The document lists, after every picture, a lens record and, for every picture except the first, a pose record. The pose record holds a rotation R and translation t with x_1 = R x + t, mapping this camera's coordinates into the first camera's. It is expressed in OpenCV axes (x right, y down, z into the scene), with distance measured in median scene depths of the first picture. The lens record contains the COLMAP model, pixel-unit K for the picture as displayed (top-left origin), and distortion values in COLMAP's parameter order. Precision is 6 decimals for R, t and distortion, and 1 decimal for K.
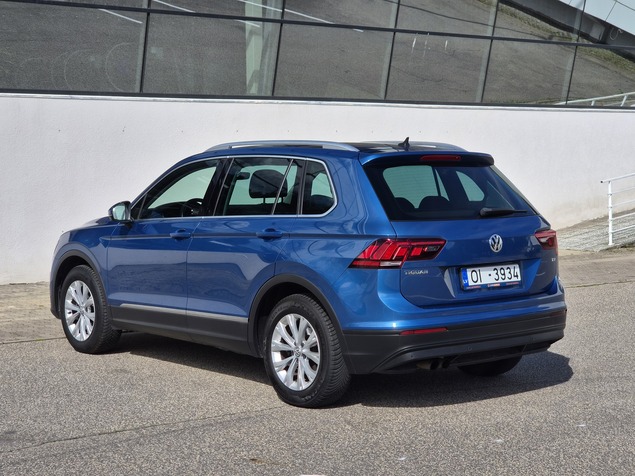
lens RADIAL K [[1219.0, 0, 316.8], [0, 1219.0, 238.4], [0, 0, 1]] dist [-0.107414, 0.000000]
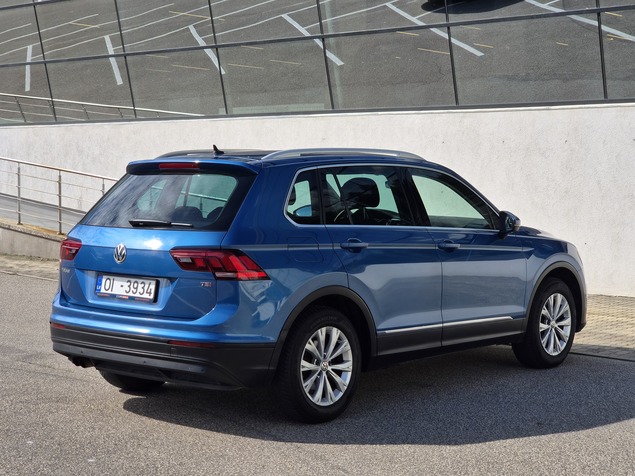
lens RADIAL K [[1219.0, 0, 312.2], [0, 1219.0, 241.3], [0, 0, 1]] dist [-0.107414, 0.000000]
pose [[0.195651, 0.062476, -0.978682, 1.112204], [-0.075409, 0.995972, 0.048504, -0.063646], [0.977770, 0.064312, 0.199574, 0.943681]]
